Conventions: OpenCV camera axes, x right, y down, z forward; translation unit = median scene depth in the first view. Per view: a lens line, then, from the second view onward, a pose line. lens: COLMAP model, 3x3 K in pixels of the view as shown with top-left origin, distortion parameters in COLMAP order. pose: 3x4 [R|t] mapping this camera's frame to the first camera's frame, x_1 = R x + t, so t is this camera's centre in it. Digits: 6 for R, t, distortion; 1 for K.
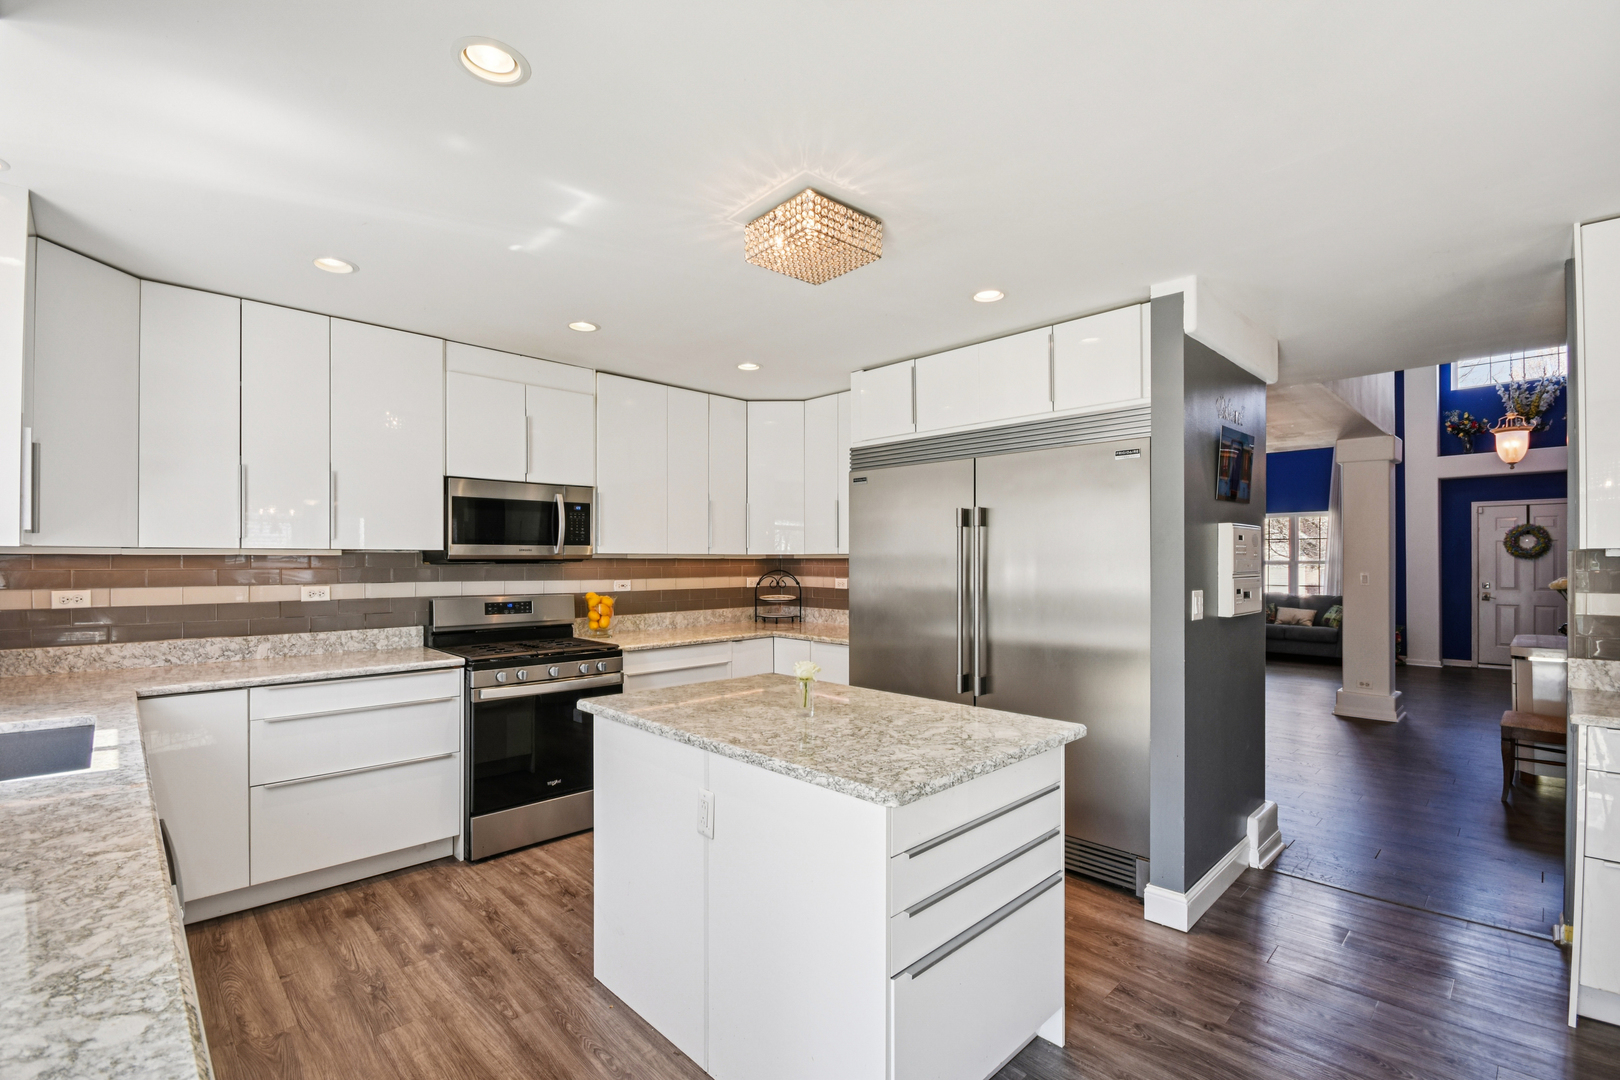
lens RADIAL K [[725.6, 0, 814.2], [0, 725.6, 555.0], [0, 0, 1]] dist [-0.024844, -0.002860]
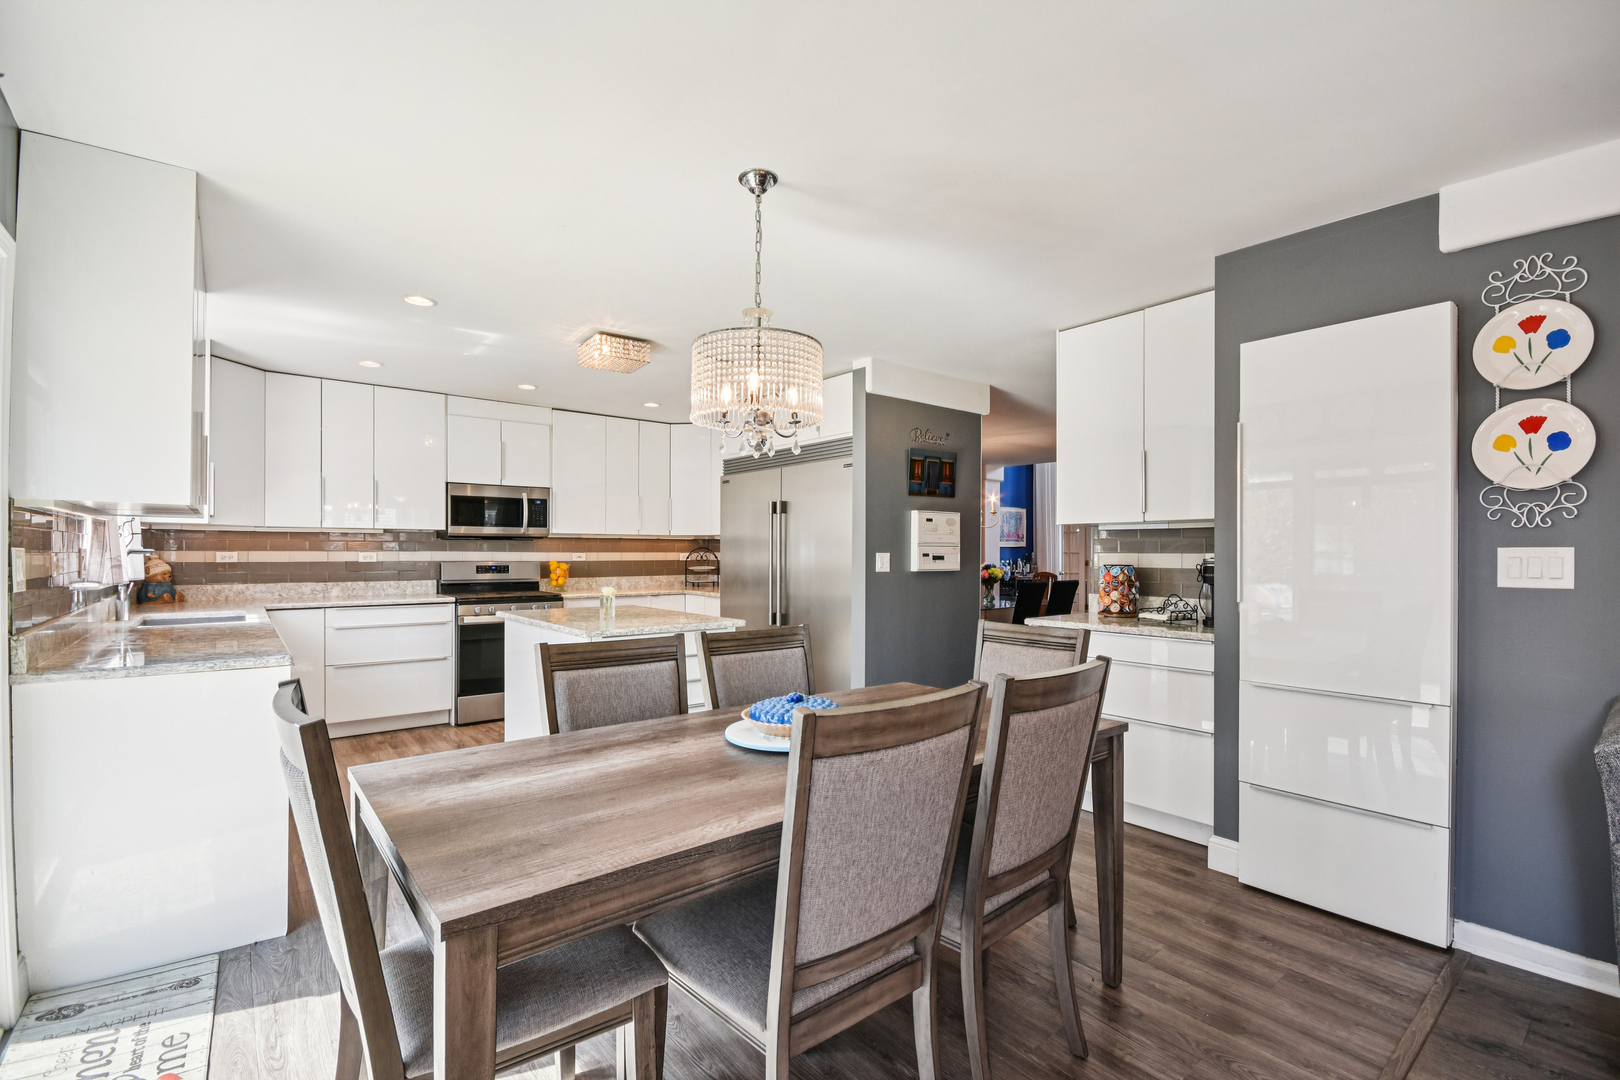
lens RADIAL K [[725.6, 0, 814.3], [0, 725.6, 550.1], [0, 0, 1]] dist [-0.024844, -0.002860]
pose [[0.995731, 0.002821, -0.092261, 0.409139], [-0.002514, 0.999991, 0.003452, 0.028826], [0.092270, -0.003205, 0.995729, -0.462973]]
